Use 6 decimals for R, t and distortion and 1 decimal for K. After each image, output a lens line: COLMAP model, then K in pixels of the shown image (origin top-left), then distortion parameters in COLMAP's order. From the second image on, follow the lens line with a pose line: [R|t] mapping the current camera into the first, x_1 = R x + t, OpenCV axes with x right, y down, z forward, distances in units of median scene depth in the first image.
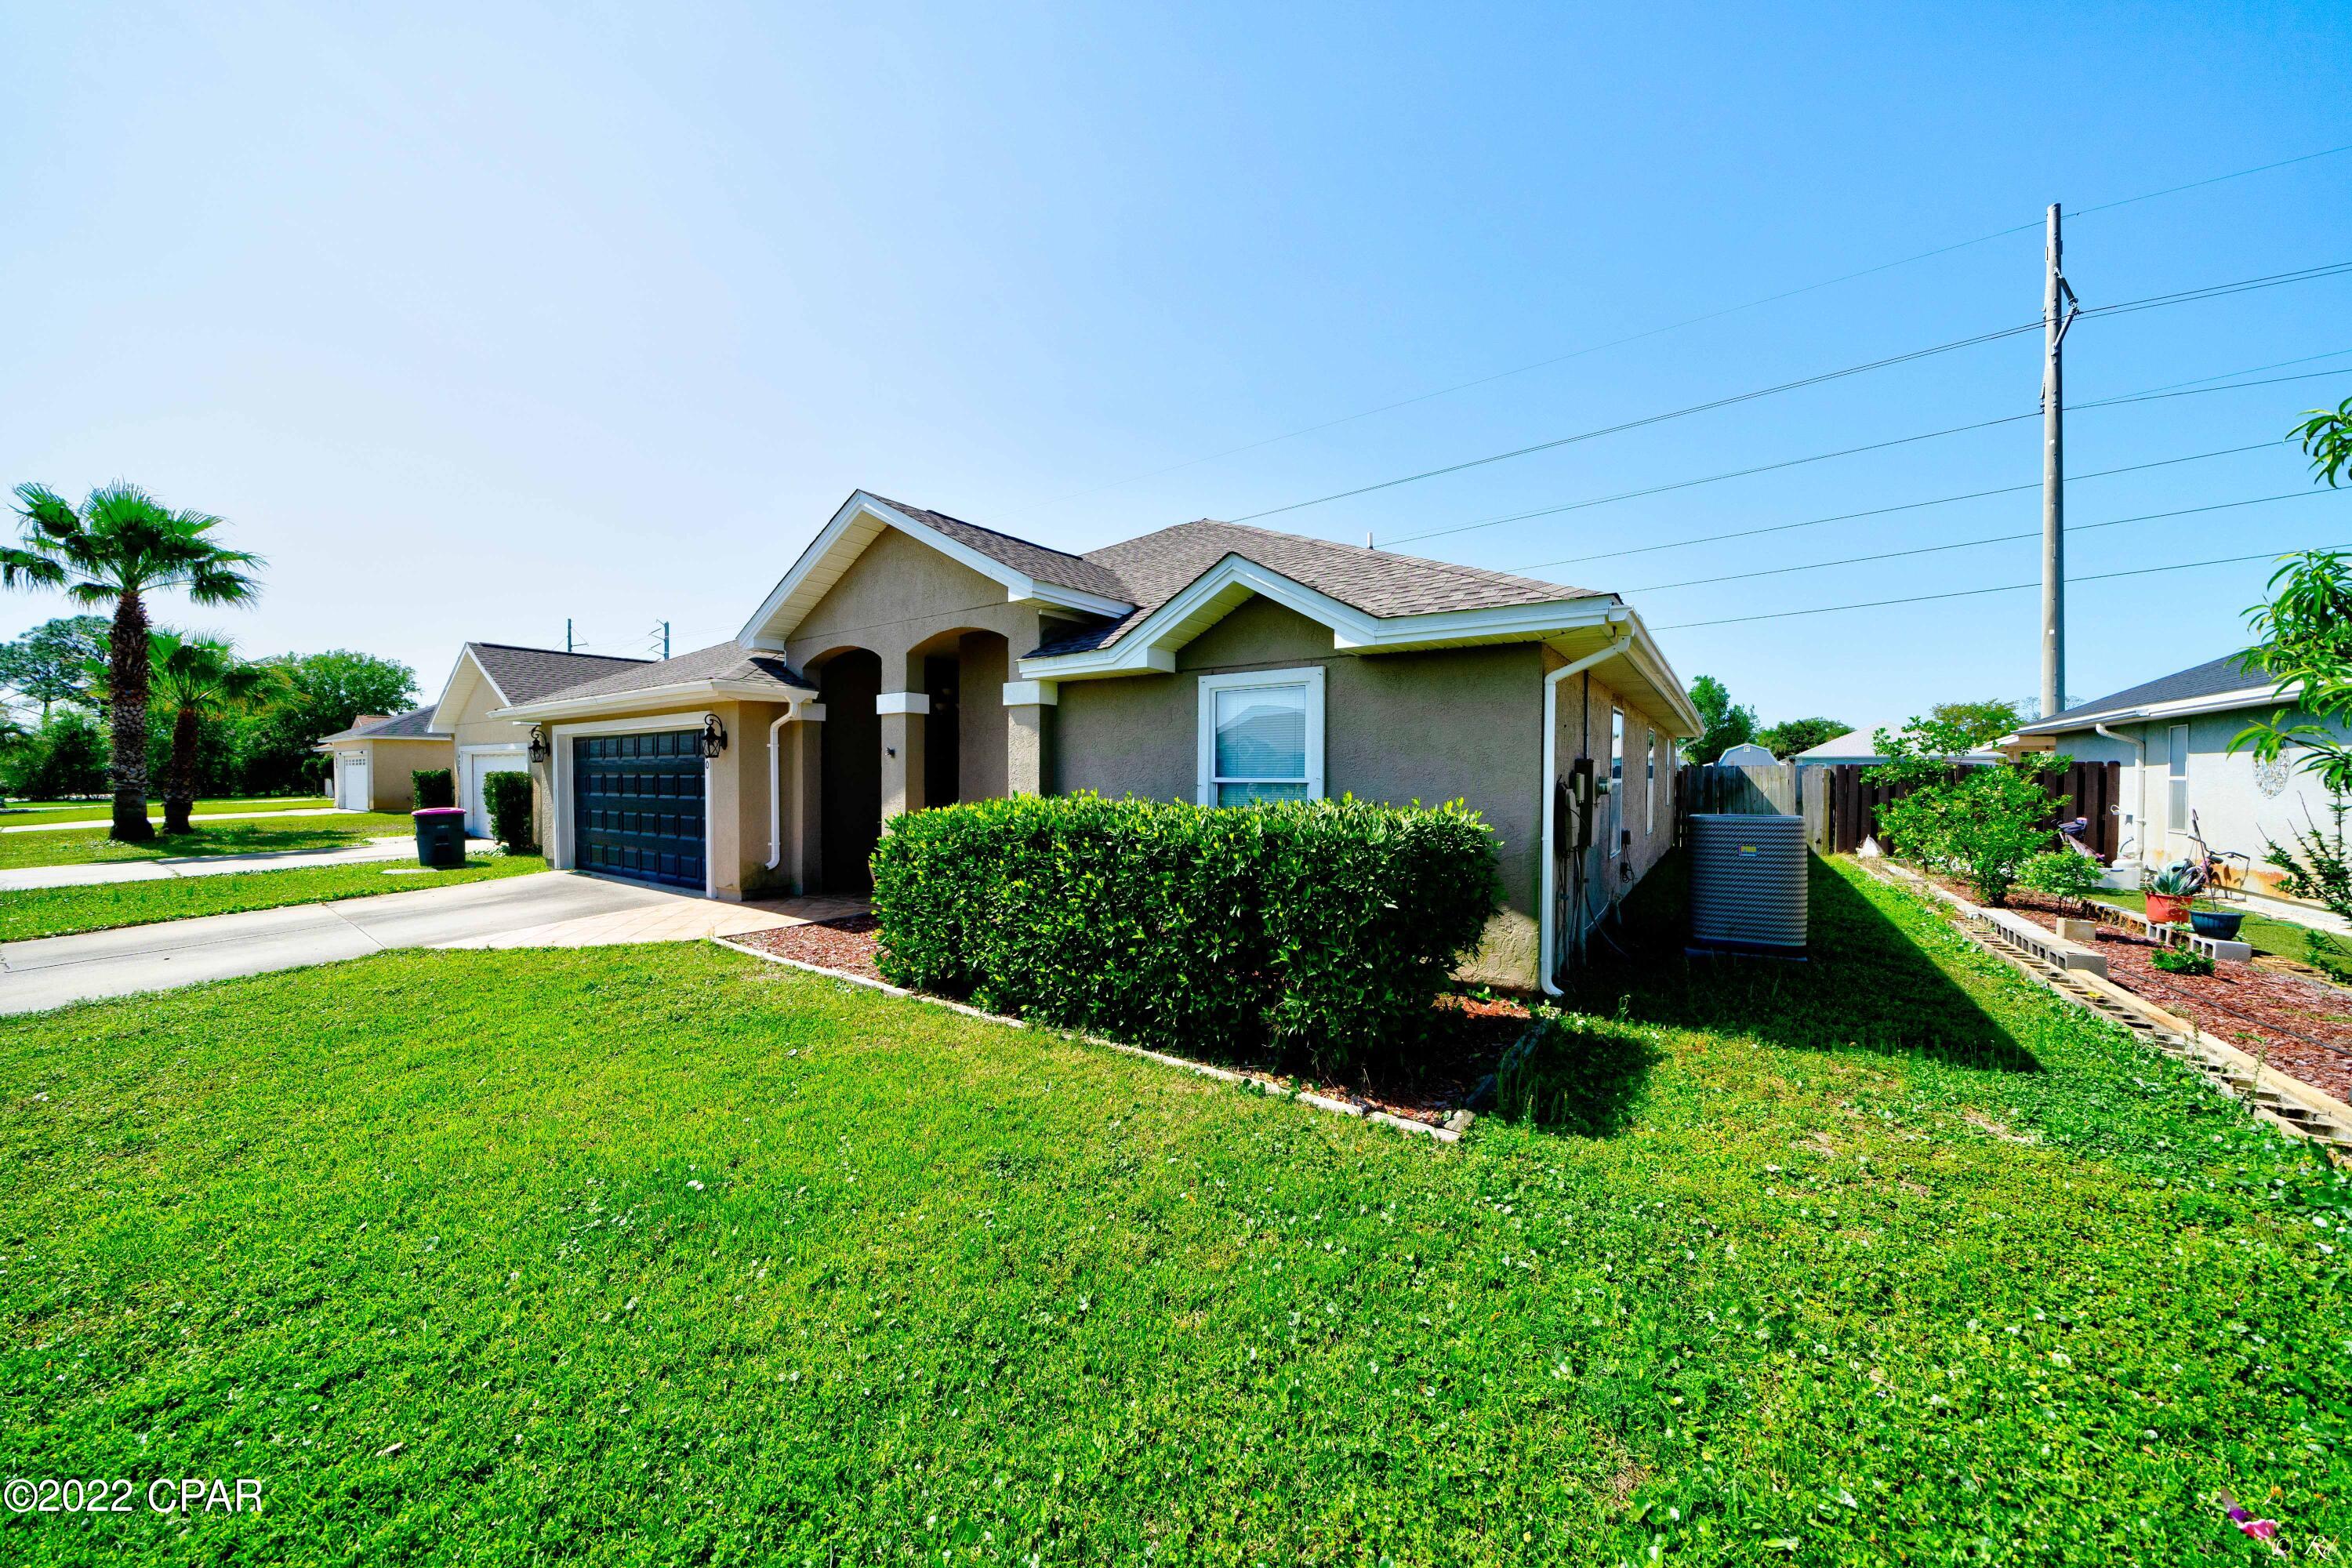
lens RADIAL K [[795.8, 0, 1176.0], [0, 795.8, 784.0], [0, 0, 1]] dist [-0.000259, -0.000130]
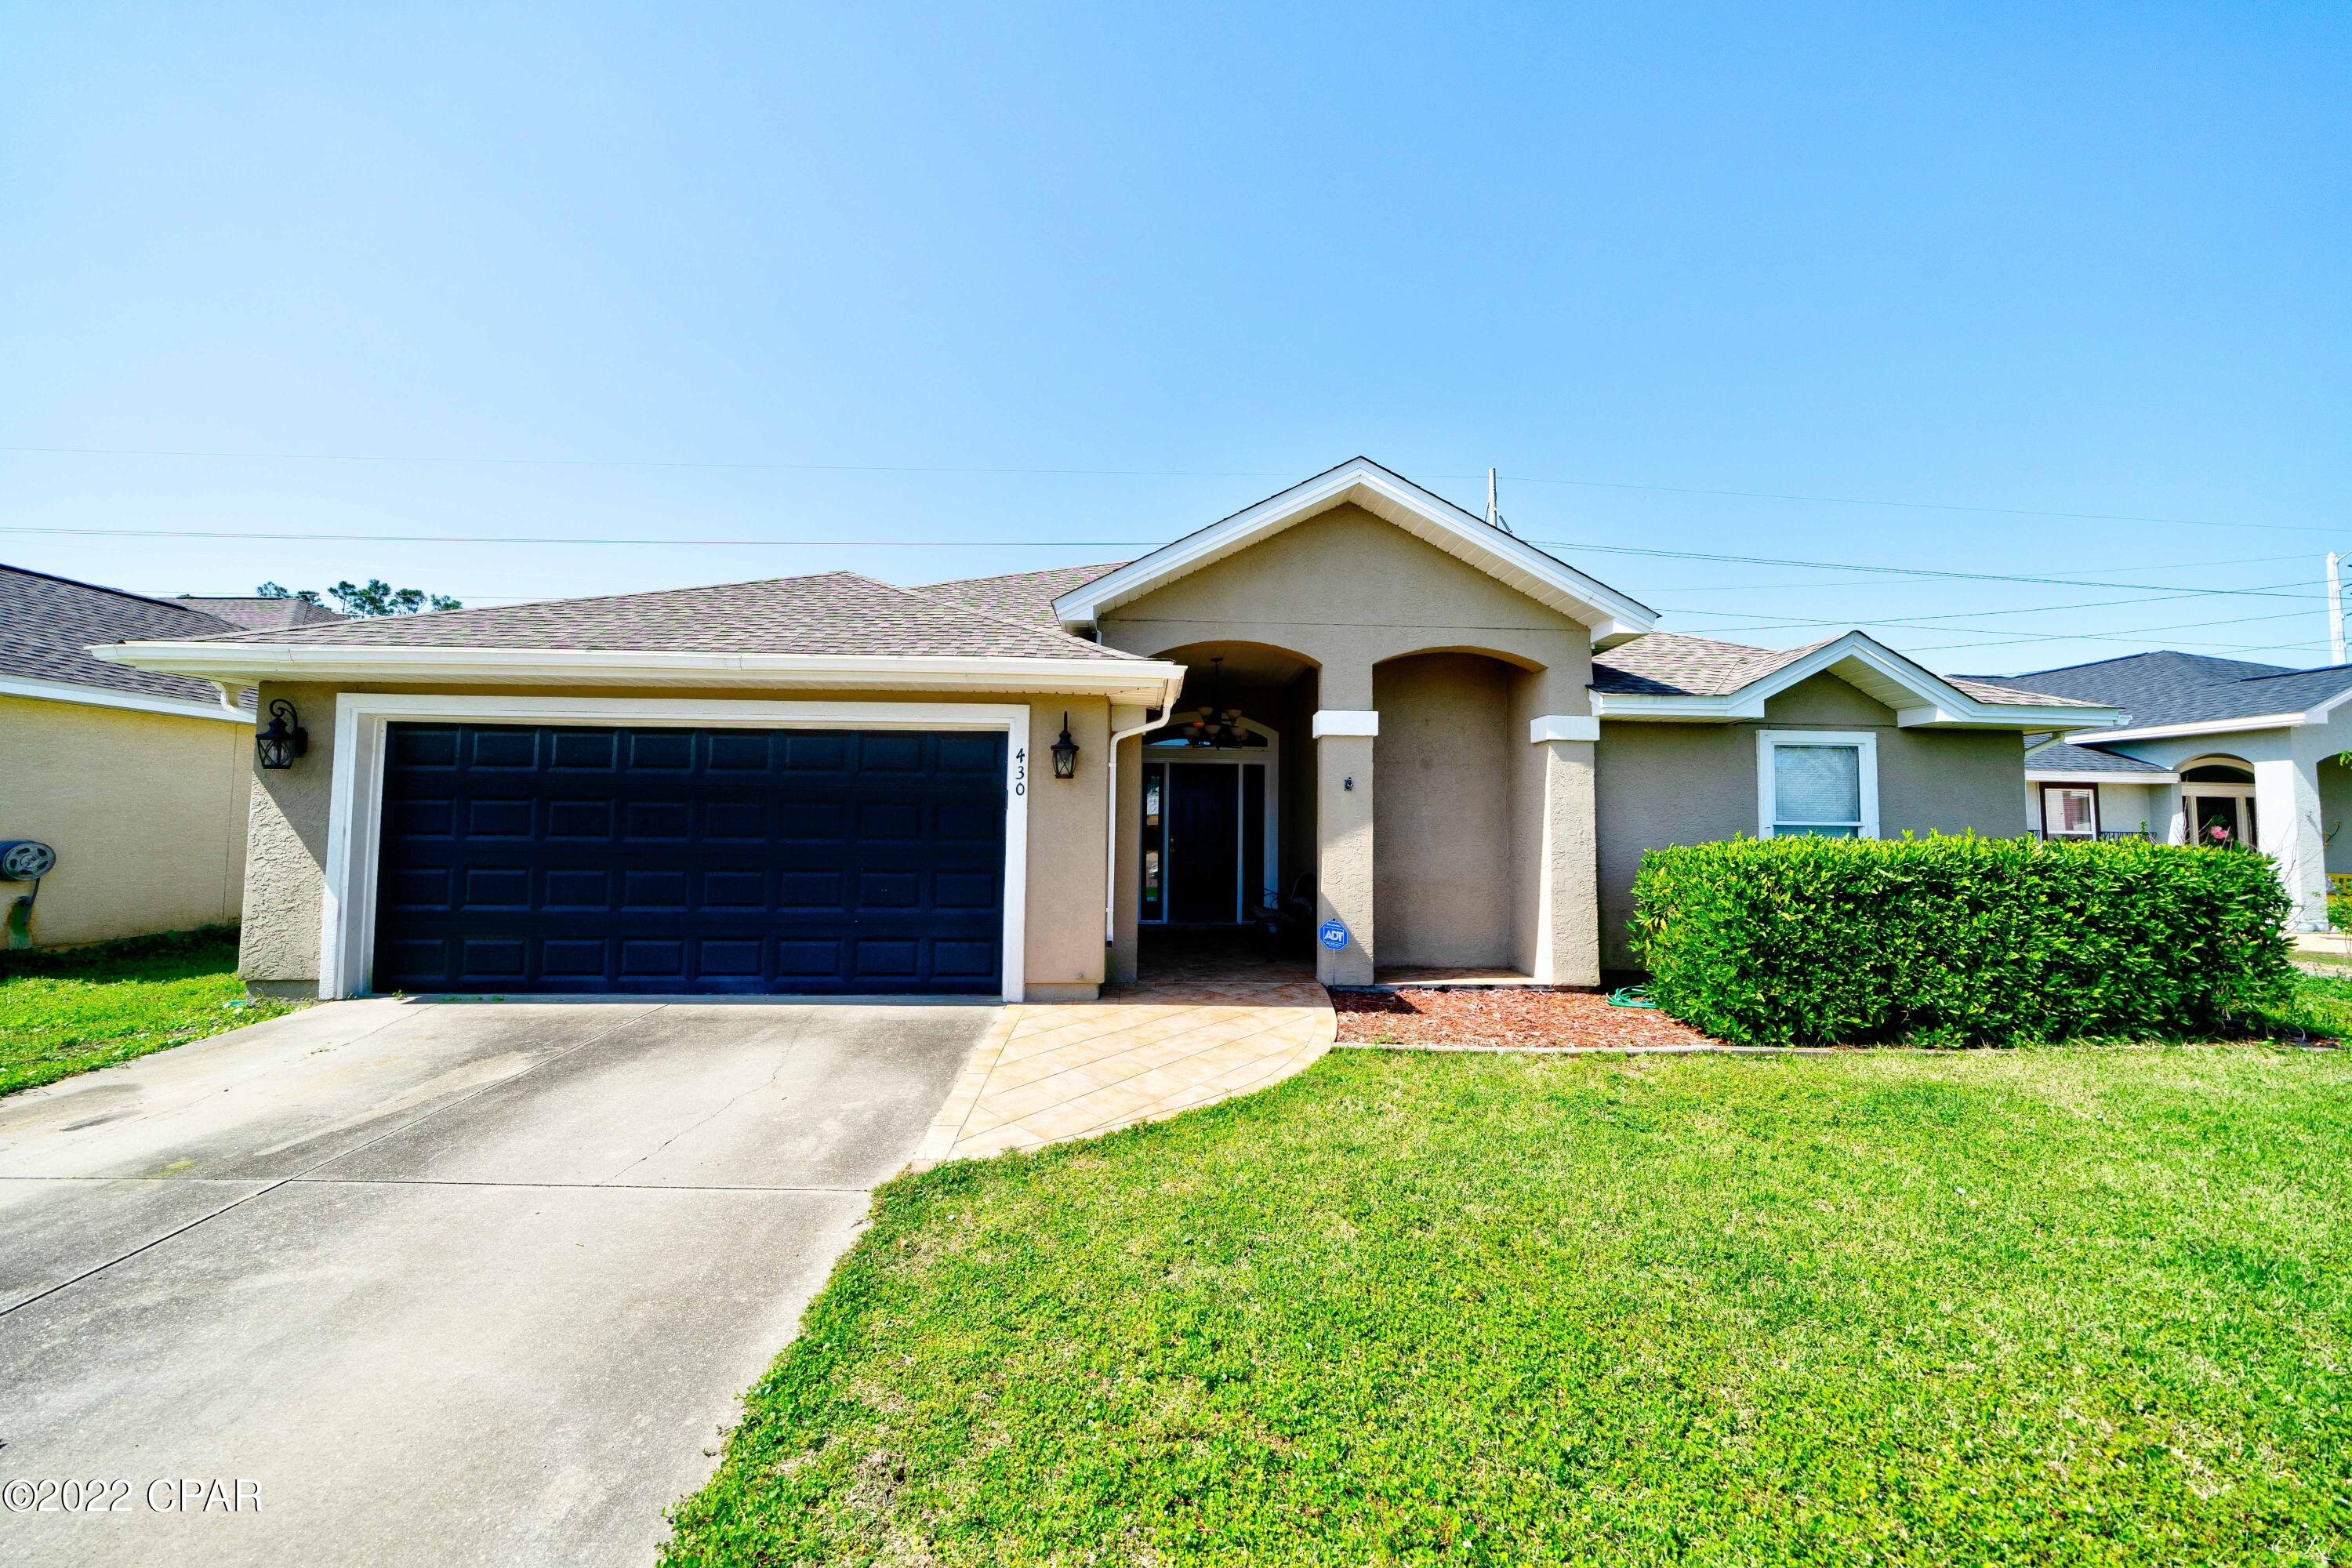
lens RADIAL K [[824.2, 0, 1143.7], [0, 824.2, 782.9], [0, 0, 1]] dist [-0.000728, -0.000191]
pose [[0.785464, 0.040159, 0.617603, -1.028374], [-0.004028, 0.998203, -0.059784, 0.008863], [-0.618894, 0.044470, 0.784214, 0.475126]]
